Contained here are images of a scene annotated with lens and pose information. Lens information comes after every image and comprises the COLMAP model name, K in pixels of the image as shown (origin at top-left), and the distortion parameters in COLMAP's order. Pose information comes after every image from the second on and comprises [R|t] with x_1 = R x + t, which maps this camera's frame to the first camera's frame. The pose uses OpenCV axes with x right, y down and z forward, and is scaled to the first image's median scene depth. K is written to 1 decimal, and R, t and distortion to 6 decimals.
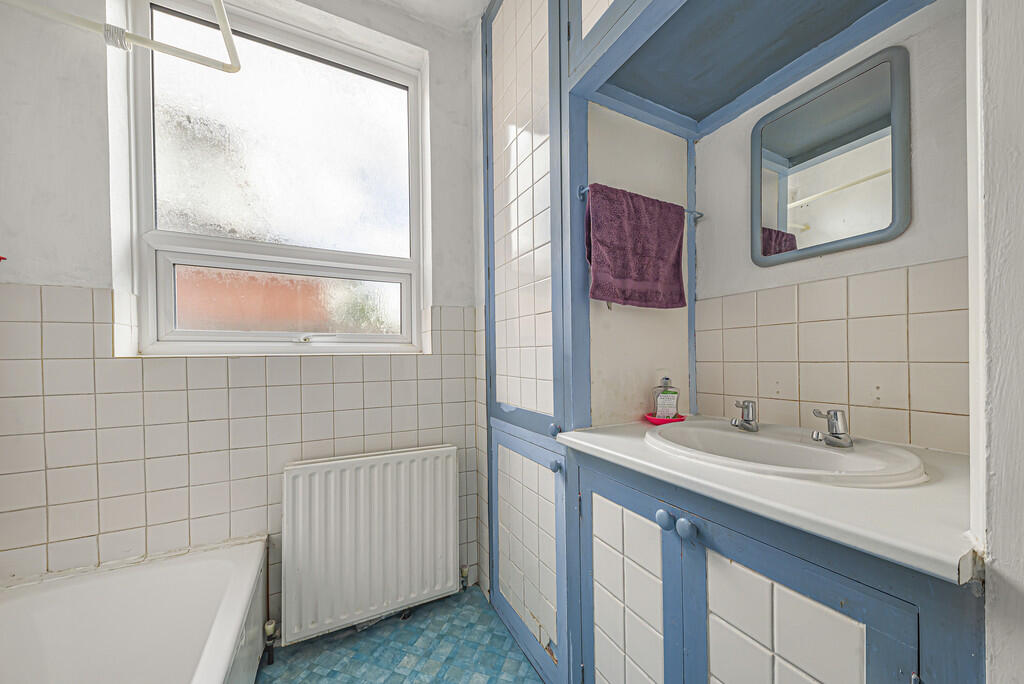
lens RADIAL K [[379.7, 0, 513.8], [0, 379.7, 355.4], [0, 0, 1]] dist [-0.000552, 0.000035]
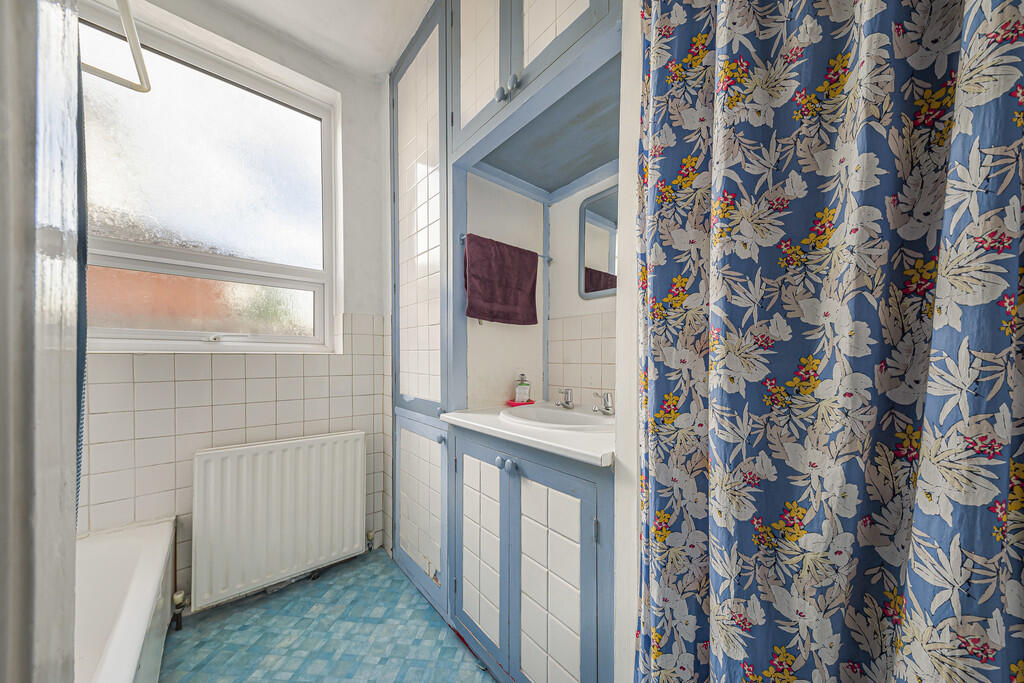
lens RADIAL K [[345.3, 0, 514.6], [0, 345.3, 361.1], [0, 0, 1]] dist [0.012378, -0.000160]
pose [[0.971557, 0.012889, 0.236455, 0.062941], [-0.015679, 0.999828, 0.009924, -0.001476], [-0.236286, -0.013349, 0.971592, -0.224132]]
